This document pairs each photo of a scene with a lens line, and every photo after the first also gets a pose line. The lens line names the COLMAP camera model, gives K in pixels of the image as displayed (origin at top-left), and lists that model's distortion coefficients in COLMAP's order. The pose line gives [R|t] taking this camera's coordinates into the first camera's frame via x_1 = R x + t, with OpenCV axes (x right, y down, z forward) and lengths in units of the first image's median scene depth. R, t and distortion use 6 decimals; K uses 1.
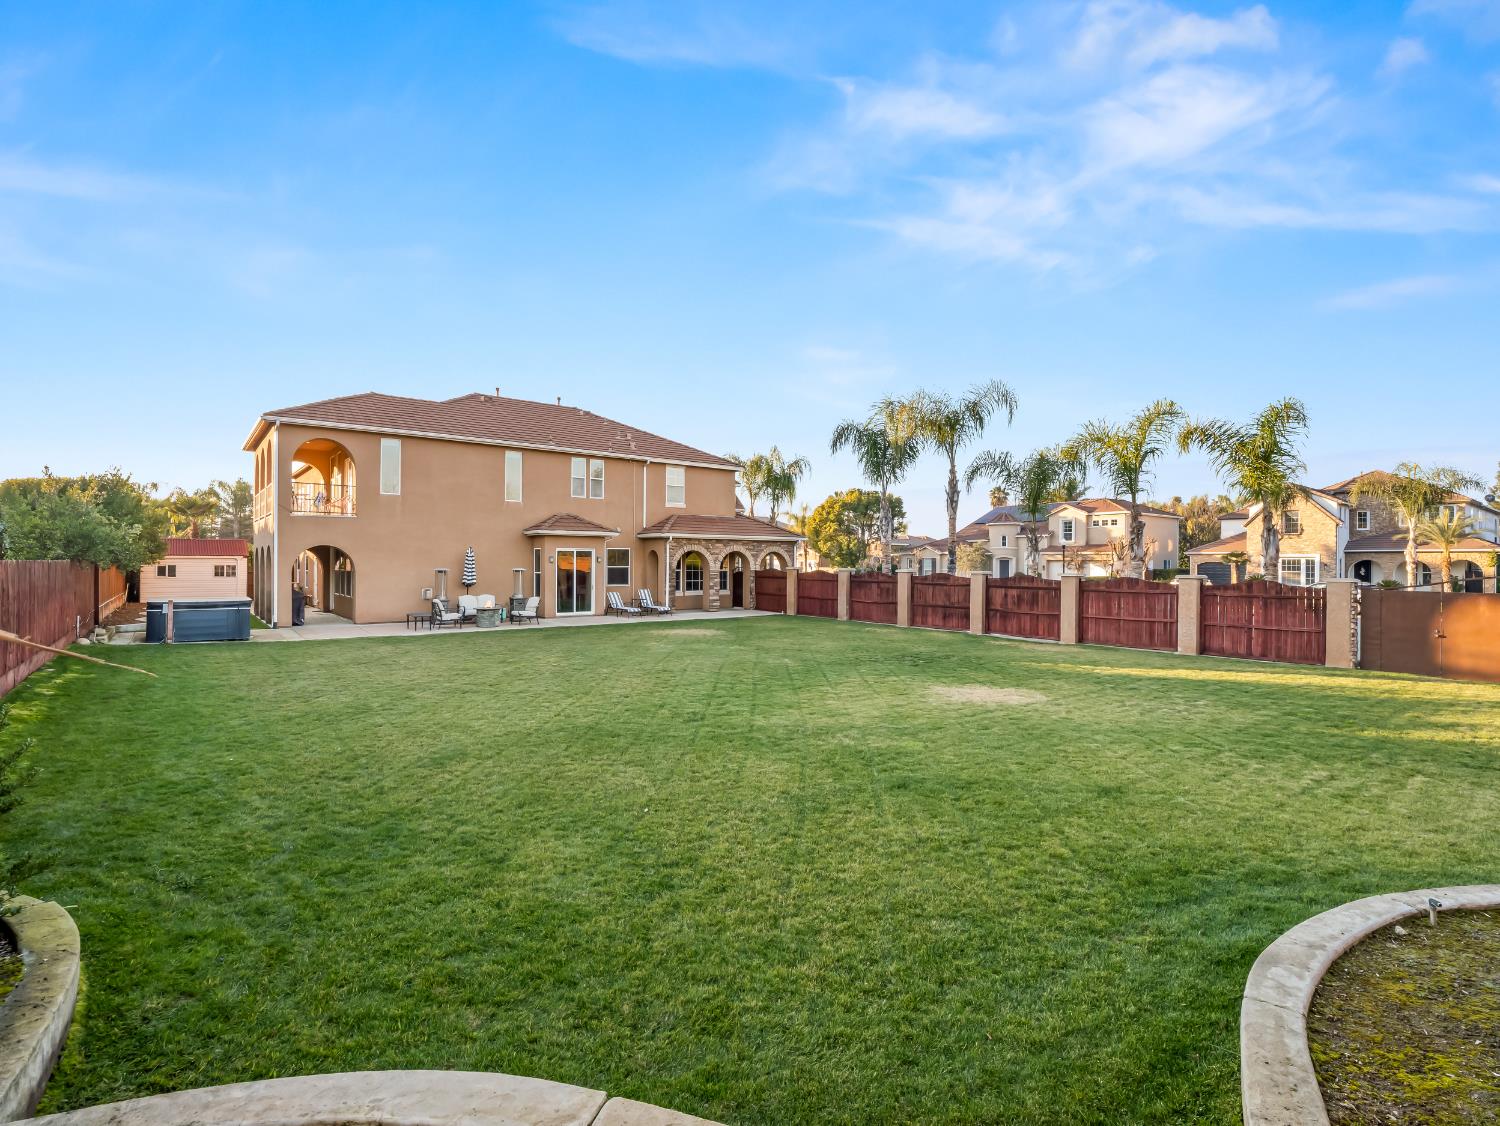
lens RADIAL K [[729.7, 0, 754.6], [0, 729.7, 562.9], [0, 0, 1]] dist [-0.003085, -0.000551]
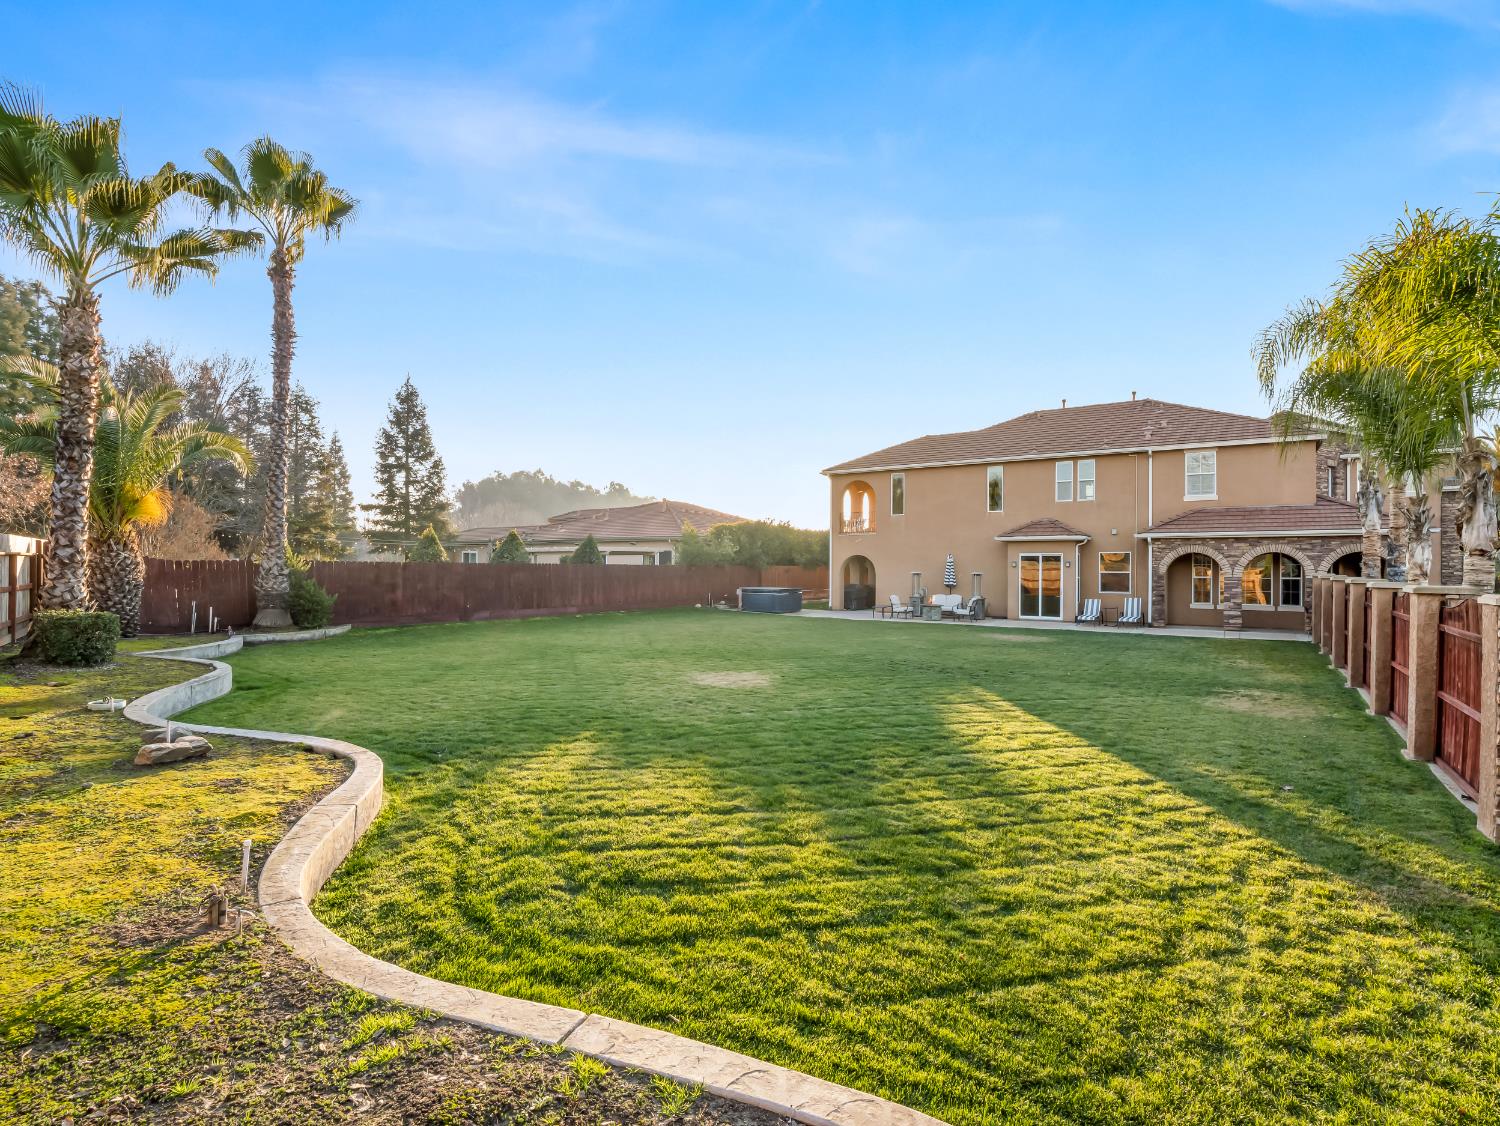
lens RADIAL K [[729.7, 0, 754.7], [0, 729.7, 565.6], [0, 0, 1]] dist [-0.003085, -0.000551]
pose [[0.283957, -0.006470, -0.958815, 0.590187], [-0.008382, 0.999922, -0.009230, 0.009534], [0.958800, 0.010657, 0.283881, 0.323721]]
